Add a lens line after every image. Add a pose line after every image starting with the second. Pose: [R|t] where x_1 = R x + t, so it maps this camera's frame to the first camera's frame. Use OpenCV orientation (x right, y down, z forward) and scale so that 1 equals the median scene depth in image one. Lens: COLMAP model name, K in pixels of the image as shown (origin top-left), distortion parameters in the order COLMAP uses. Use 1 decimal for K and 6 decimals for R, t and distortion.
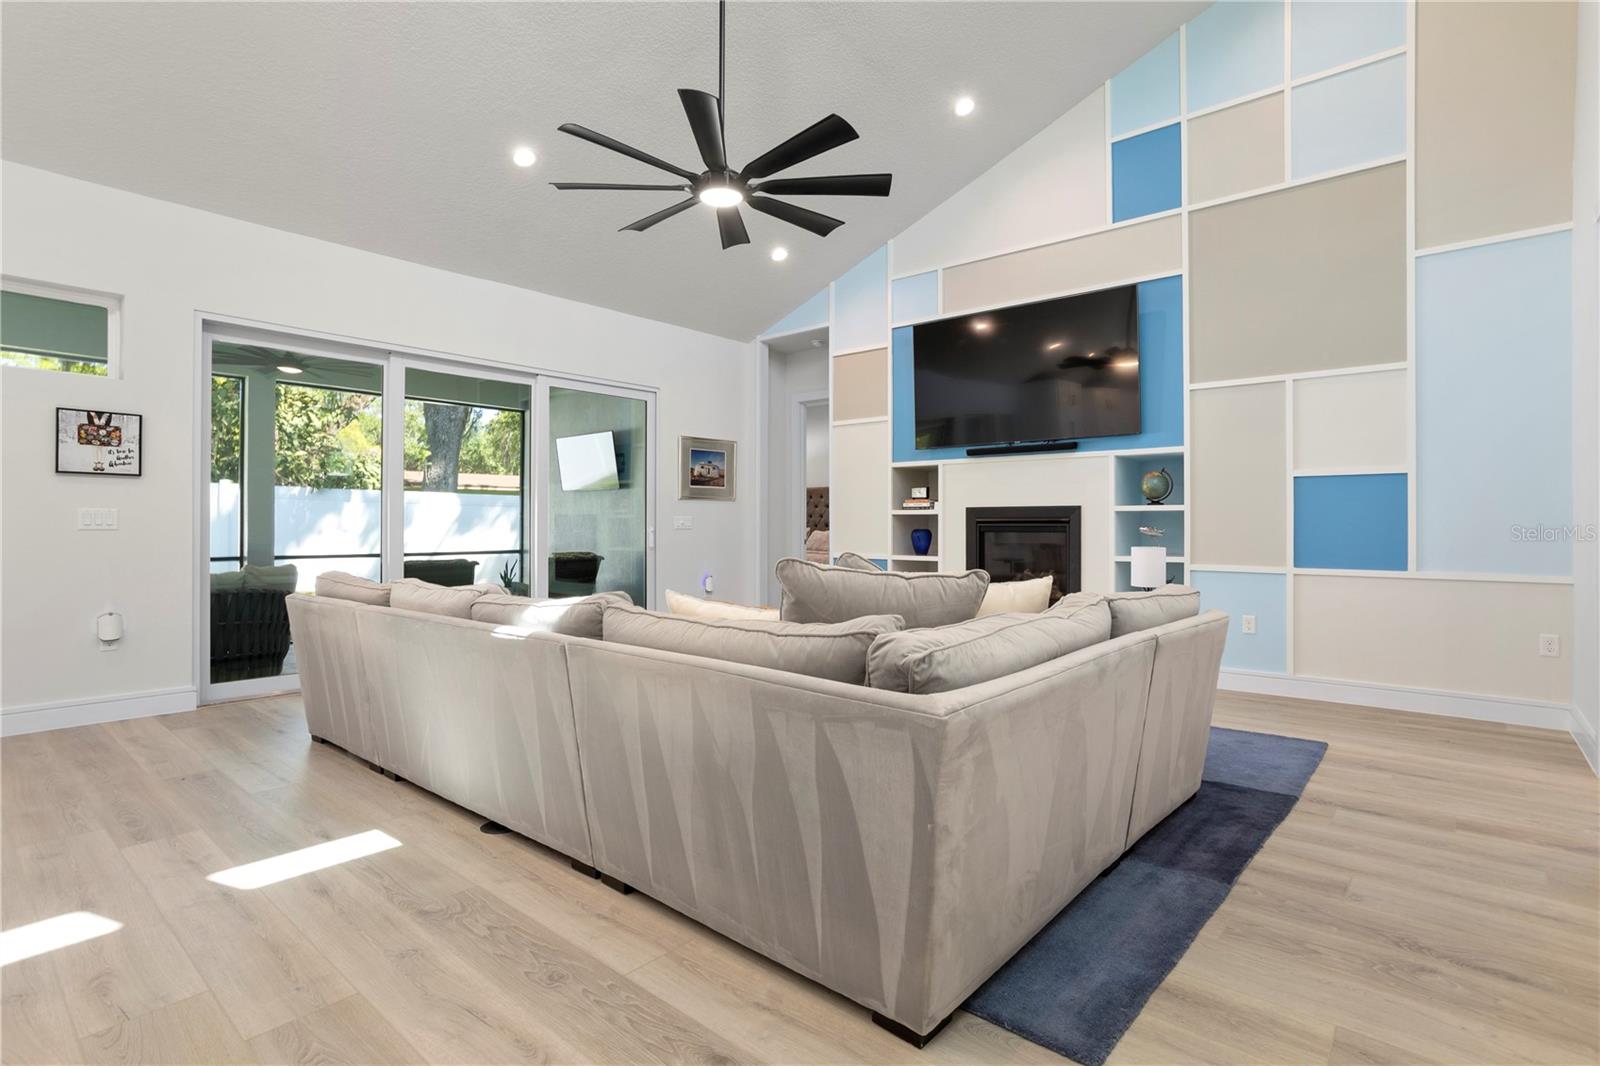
lens RADIAL K [[769.5, 0, 805.1], [0, 769.5, 518.4], [0, 0, 1]] dist [-0.046110, 0.023215]
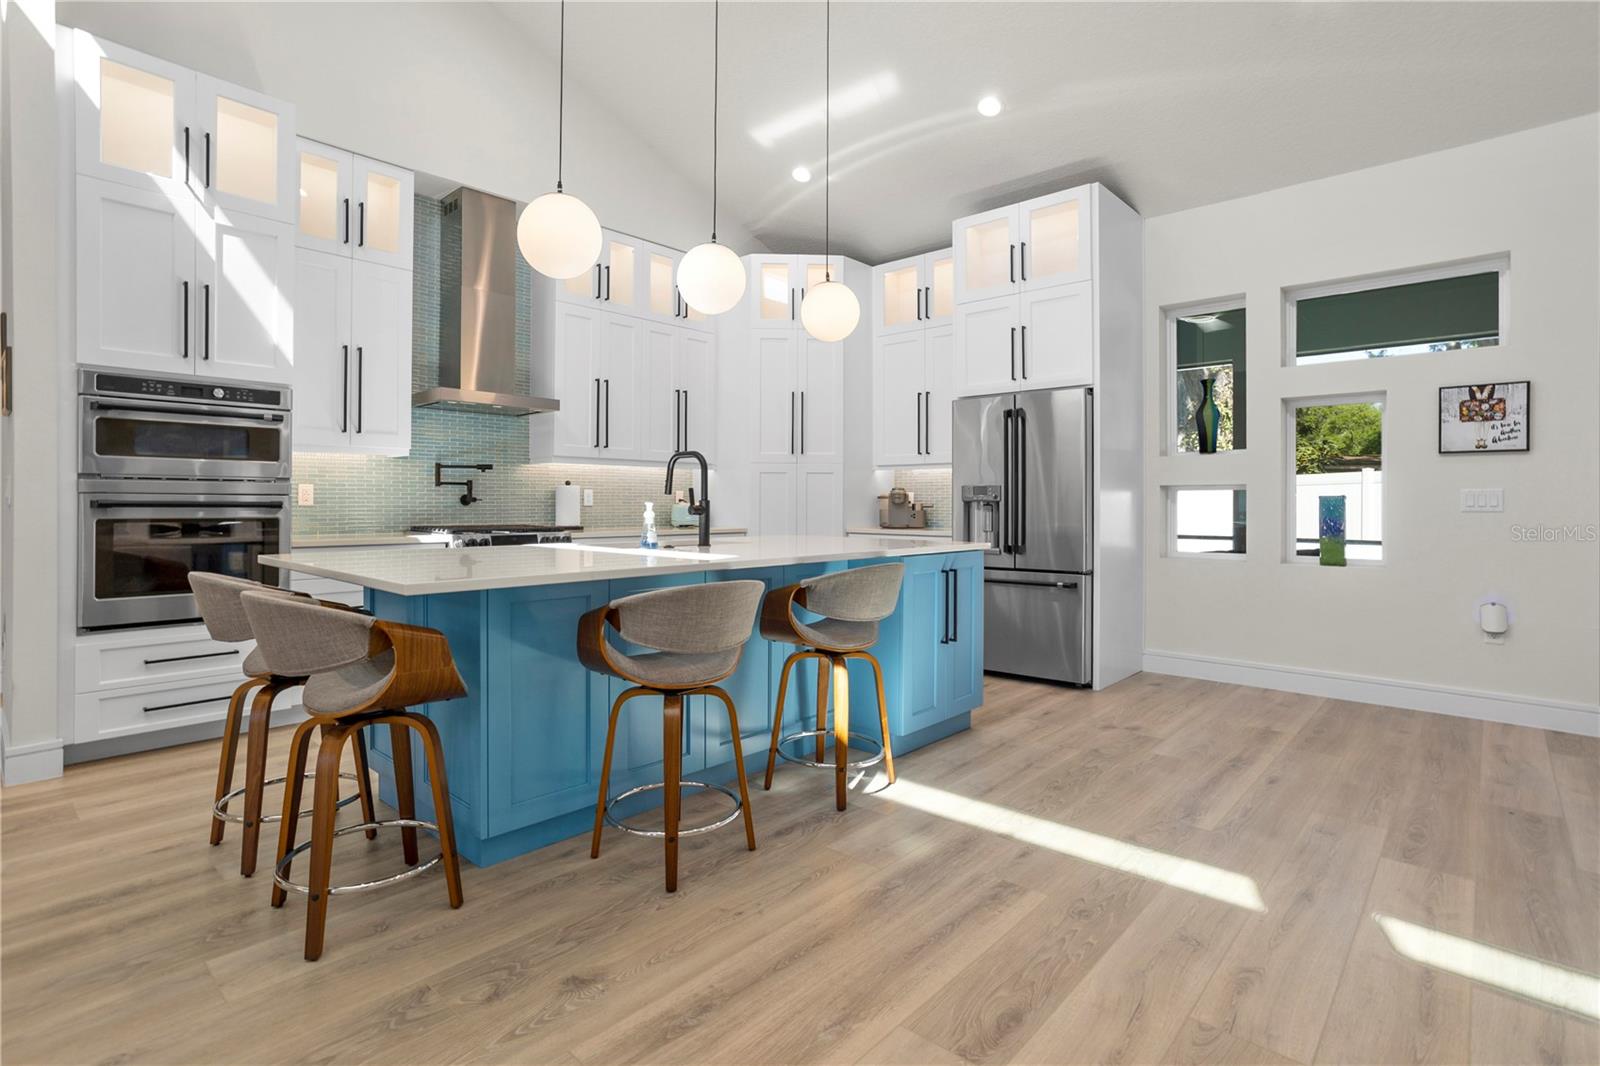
lens RADIAL K [[777.0, 0, 815.3], [0, 777.0, 505.5], [0, 0, 1]] dist [-0.009293, 0.009207]
pose [[-0.004128, 0.000030, -0.999991, 0.024210], [0.004951, 0.999988, 0.000009, 0.003190], [0.999979, -0.004951, -0.004128, 0.181712]]
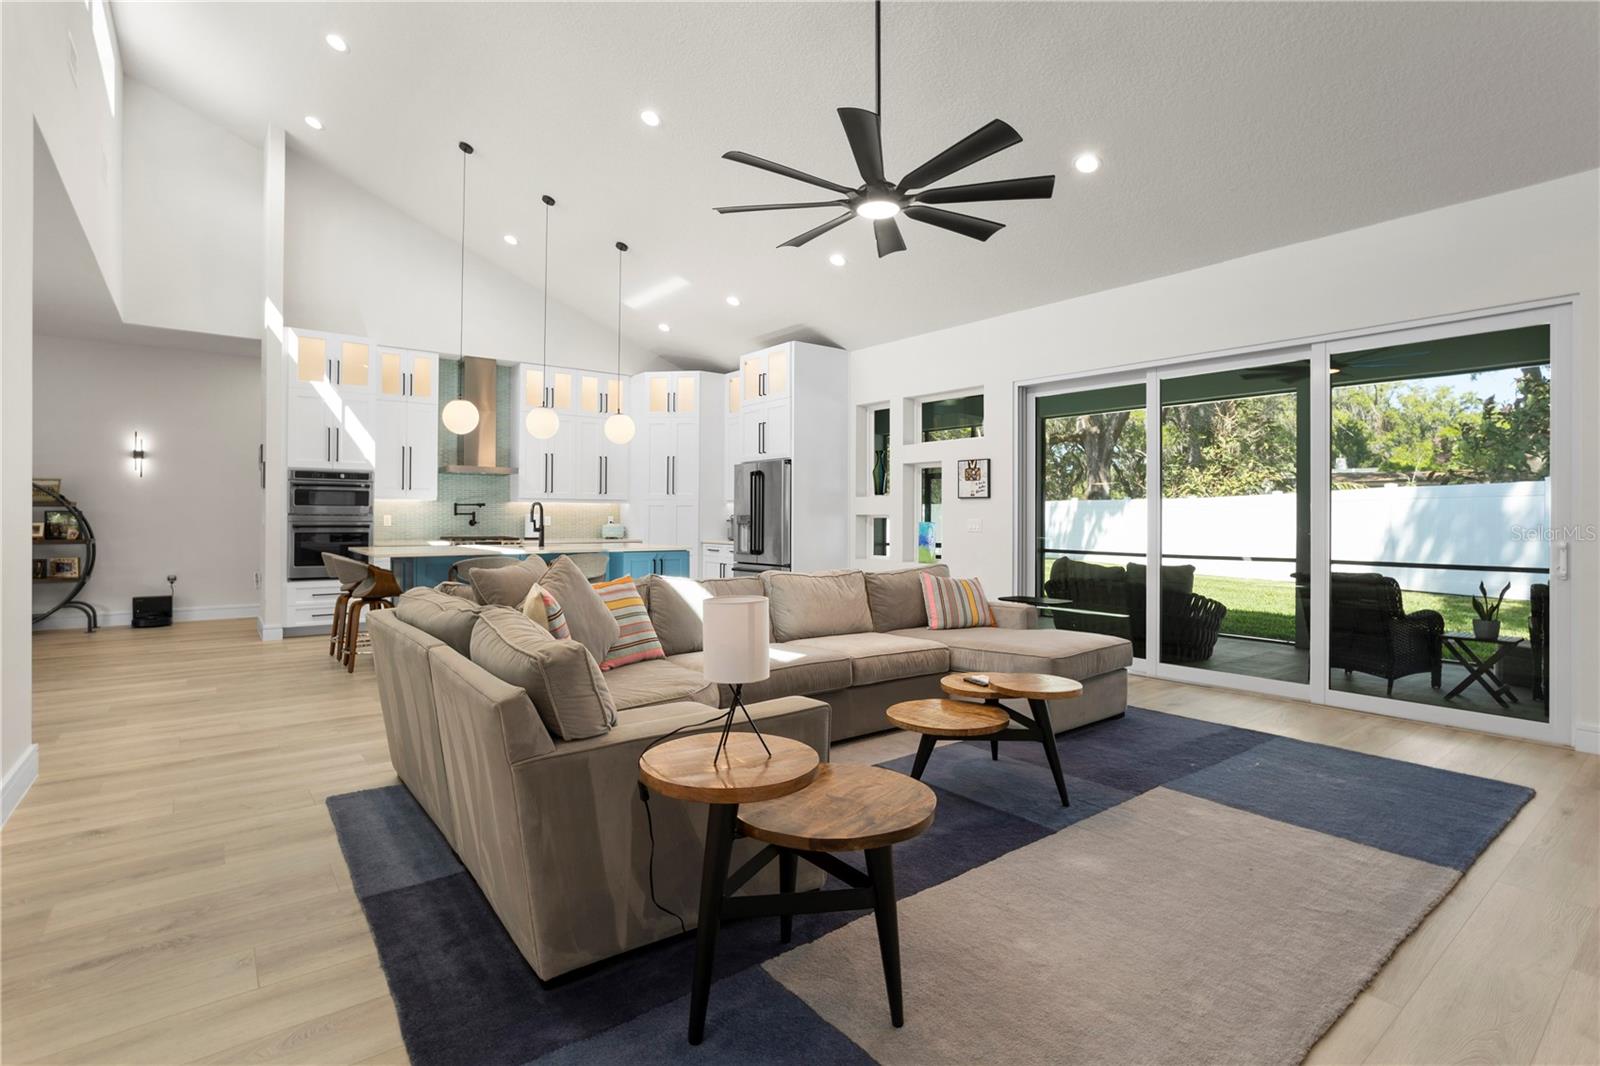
lens RADIAL K [[769.5, 0, 805.1], [0, 769.5, 518.4], [0, 0, 1]] dist [-0.046110, 0.023215]
pose [[-0.178274, -0.001331, -0.983980, 0.782048], [0.003529, 0.999992, -0.001992, -0.012809], [0.983974, -0.003828, -0.178268, 0.950934]]
